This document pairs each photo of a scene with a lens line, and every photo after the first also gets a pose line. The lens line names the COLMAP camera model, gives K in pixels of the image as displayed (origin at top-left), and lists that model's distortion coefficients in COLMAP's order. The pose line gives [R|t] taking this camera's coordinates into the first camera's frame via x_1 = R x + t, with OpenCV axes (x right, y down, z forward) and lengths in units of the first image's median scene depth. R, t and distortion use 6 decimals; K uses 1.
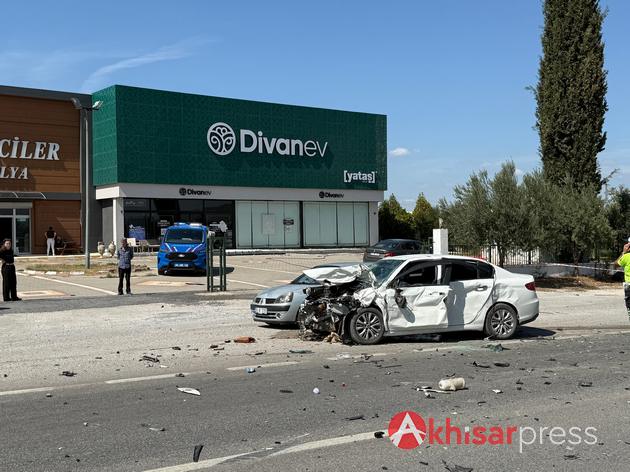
lens RADIAL K [[756.7, 0, 311.6], [0, 756.7, 236.5], [0, 0, 1]] dist [0.031543, 0.000000]
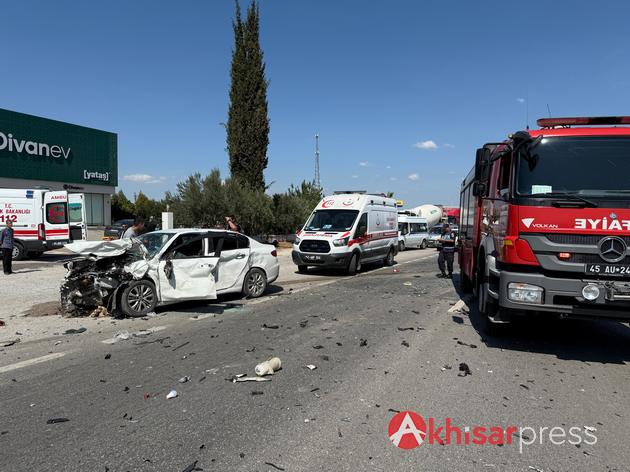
lens RADIAL K [[430.3, 0, 324.0], [0, 430.3, 237.8], [0, 0, 1]] dist [0.028275, -0.053469]
pose [[0.846956, -0.009289, 0.531581, -0.010632], [-0.010799, 0.999341, 0.034667, 0.006441], [-0.531553, -0.035102, 0.846298, 0.166866]]
